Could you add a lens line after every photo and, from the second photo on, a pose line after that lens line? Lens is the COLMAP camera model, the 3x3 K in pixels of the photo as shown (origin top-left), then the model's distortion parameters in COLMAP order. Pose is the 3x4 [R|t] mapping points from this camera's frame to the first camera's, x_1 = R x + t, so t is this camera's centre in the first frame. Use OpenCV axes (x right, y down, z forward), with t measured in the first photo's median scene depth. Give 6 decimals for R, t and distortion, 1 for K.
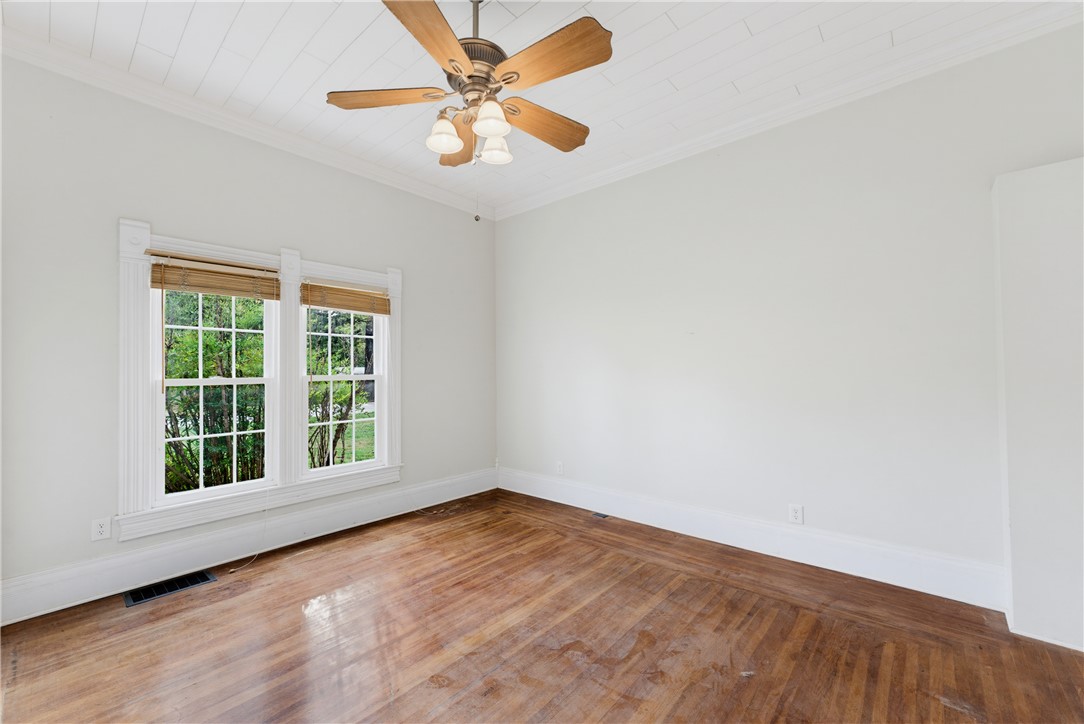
lens RADIAL K [[434.1, 0, 541.1], [0, 434.1, 365.9], [0, 0, 1]] dist [-0.002162, 0.001122]
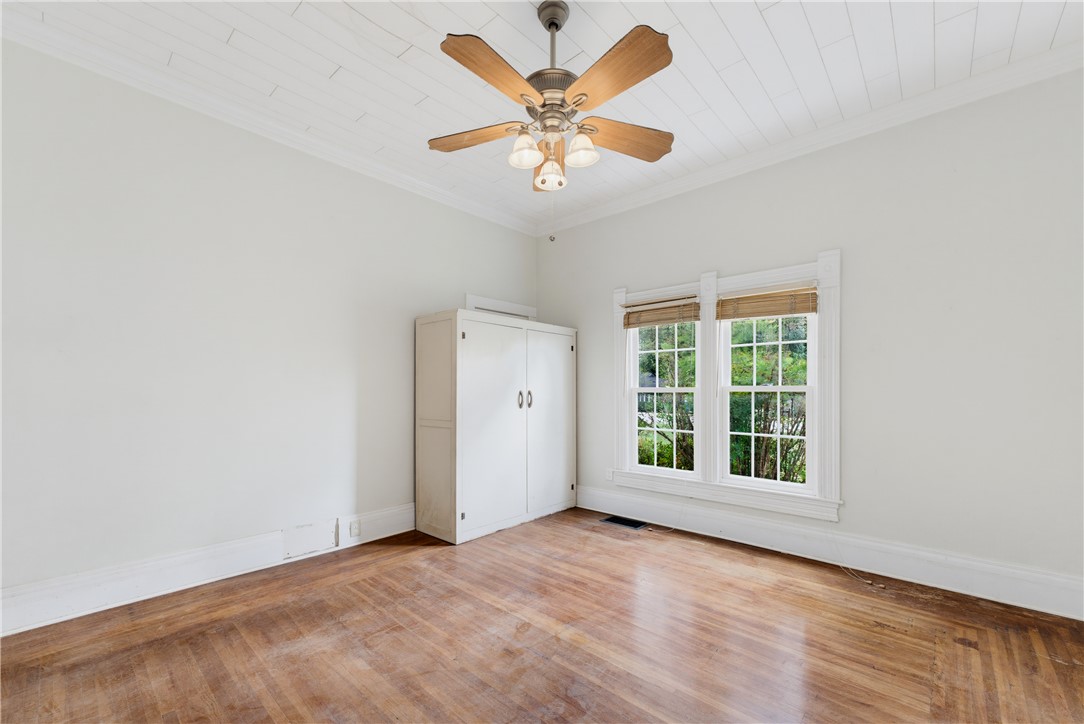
lens RADIAL K [[434.1, 0, 531.6], [0, 434.1, 386.3], [0, 0, 1]] dist [-0.002162, 0.001122]
pose [[-0.006749, 0.016495, -0.999841, 0.535884], [0.022997, 0.999602, 0.016336, -0.005254], [0.999713, -0.022883, -0.007126, 0.539548]]
